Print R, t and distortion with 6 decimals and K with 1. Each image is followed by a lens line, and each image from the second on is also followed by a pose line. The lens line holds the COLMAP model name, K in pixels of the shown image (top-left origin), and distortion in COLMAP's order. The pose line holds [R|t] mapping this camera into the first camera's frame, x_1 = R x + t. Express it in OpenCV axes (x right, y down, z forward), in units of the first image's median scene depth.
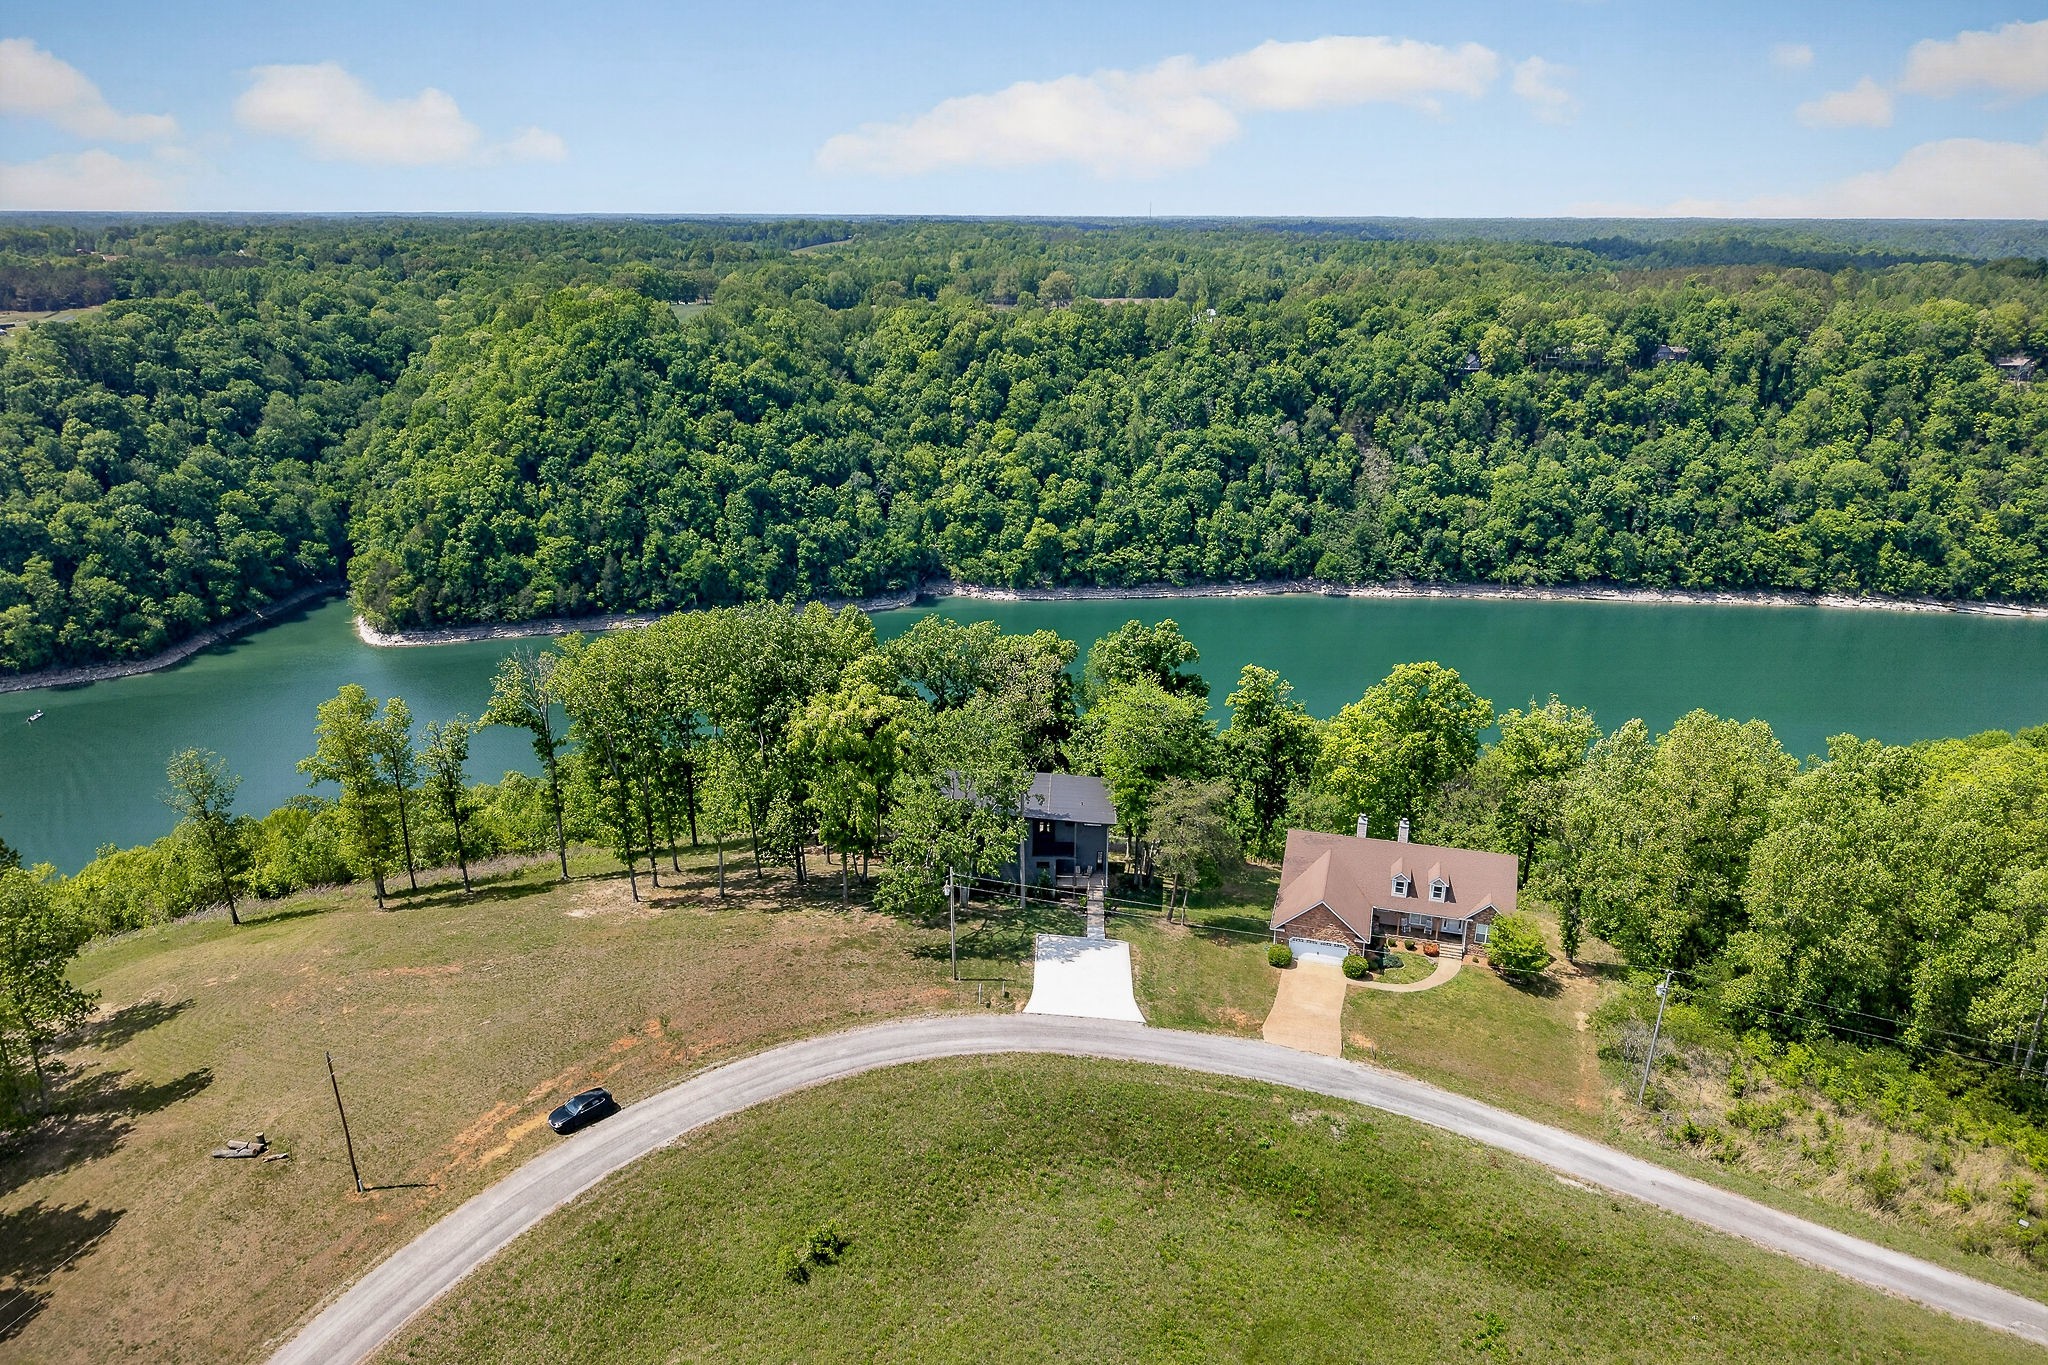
lens RADIAL K [[1372.4, 0, 1020.8], [0, 1372.4, 685.9], [0, 0, 1]] dist [-0.004588, 0.003454]
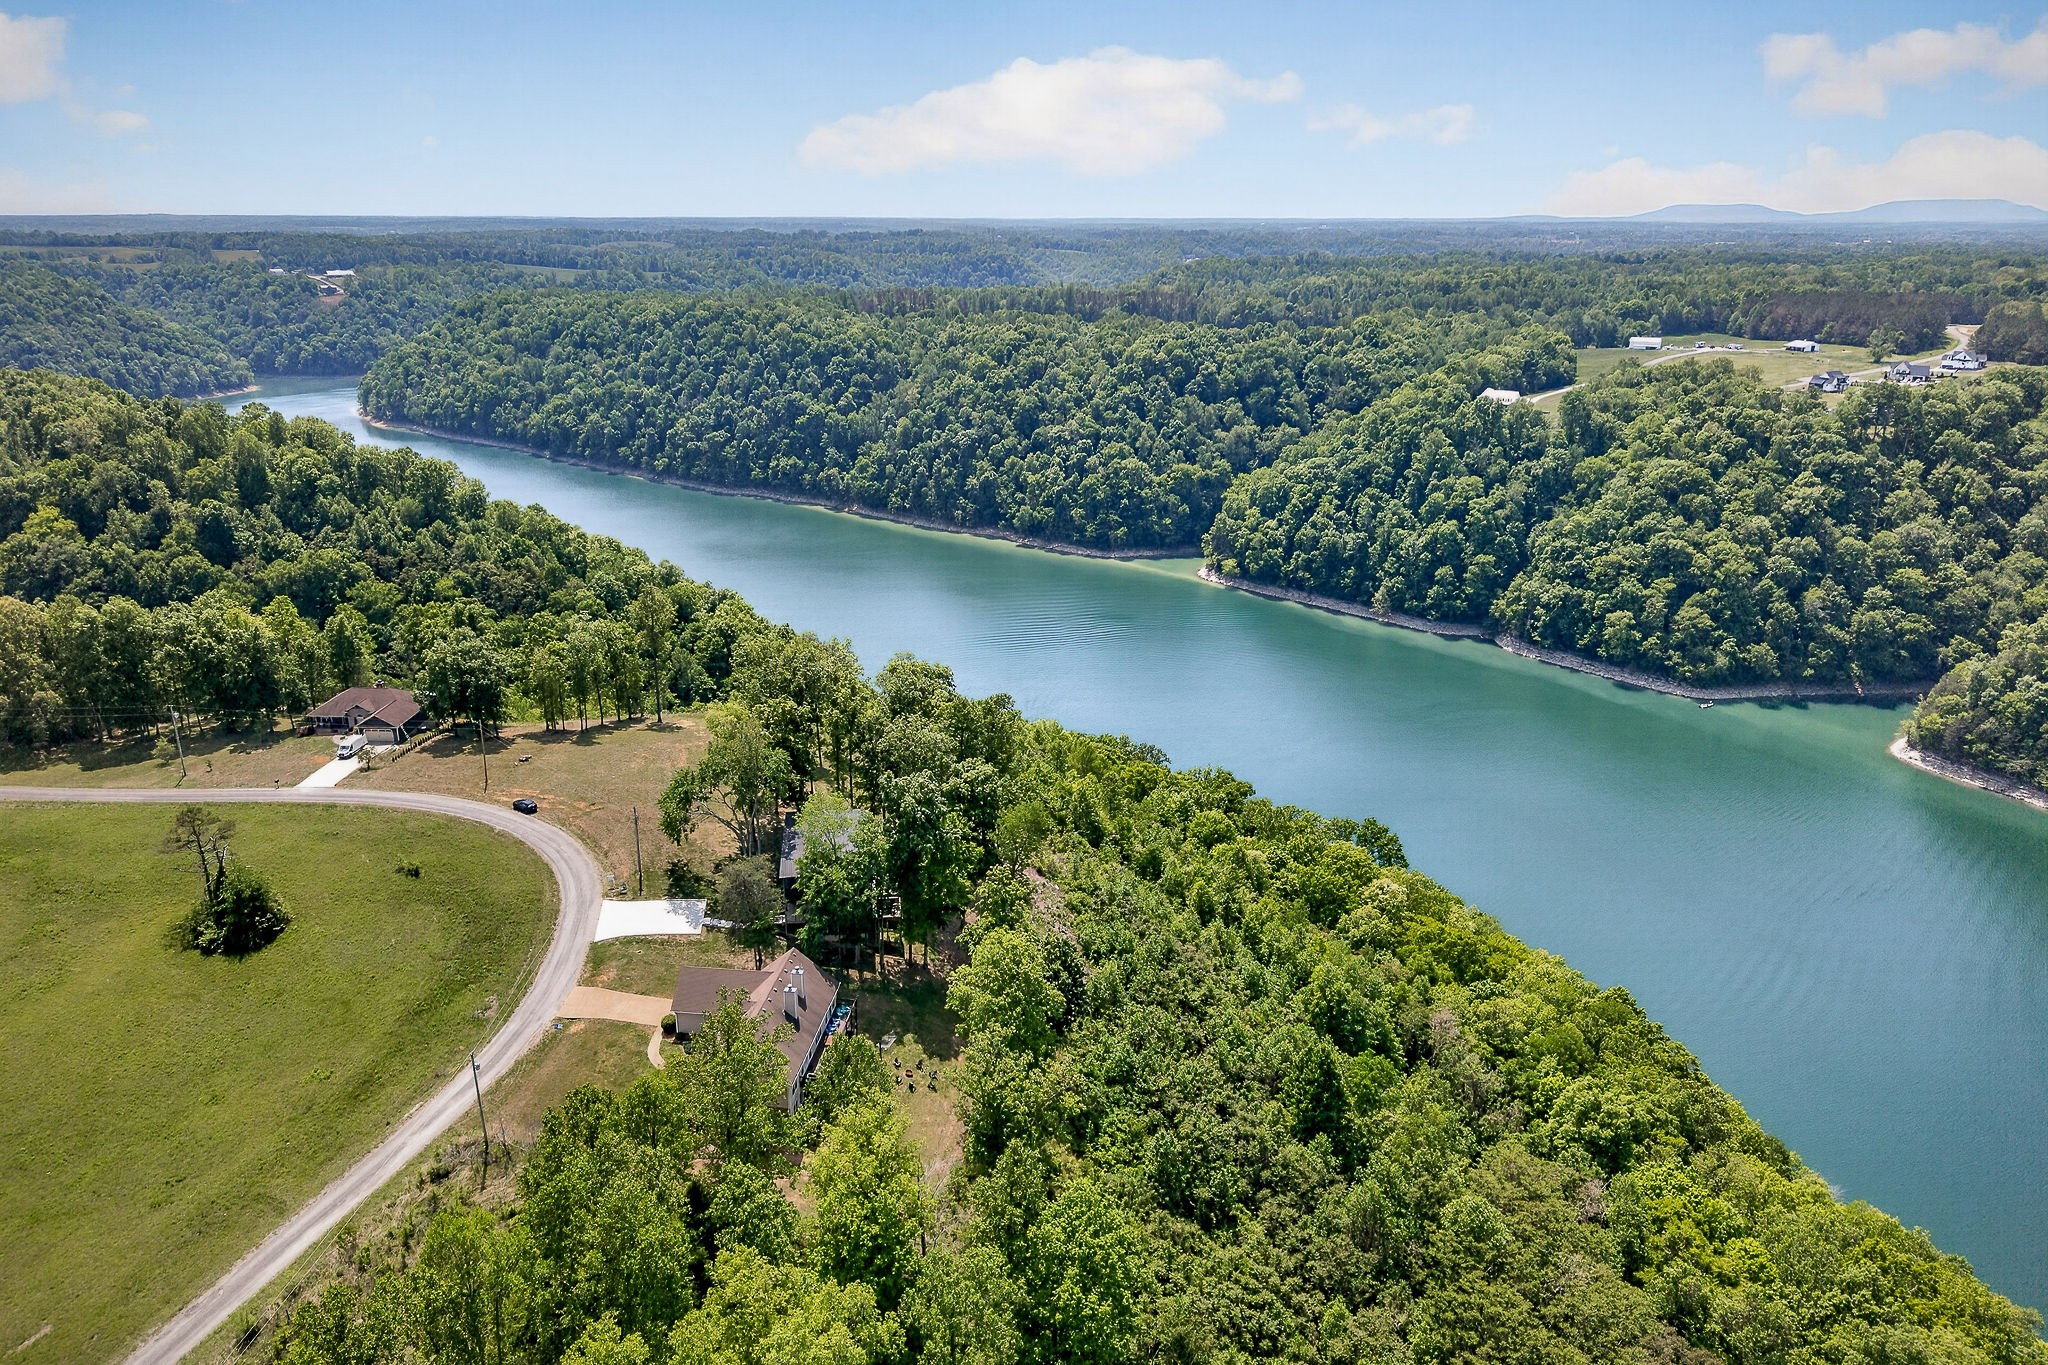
lens RADIAL K [[1372.4, 0, 1020.8], [0, 1372.4, 685.9], [0, 0, 1]] dist [-0.004588, 0.003454]
pose [[0.171947, 0.312469, -0.934236, 0.264148], [-0.325769, 0.913040, 0.245422, -0.096926], [0.929682, 0.262146, 0.258788, 0.163262]]
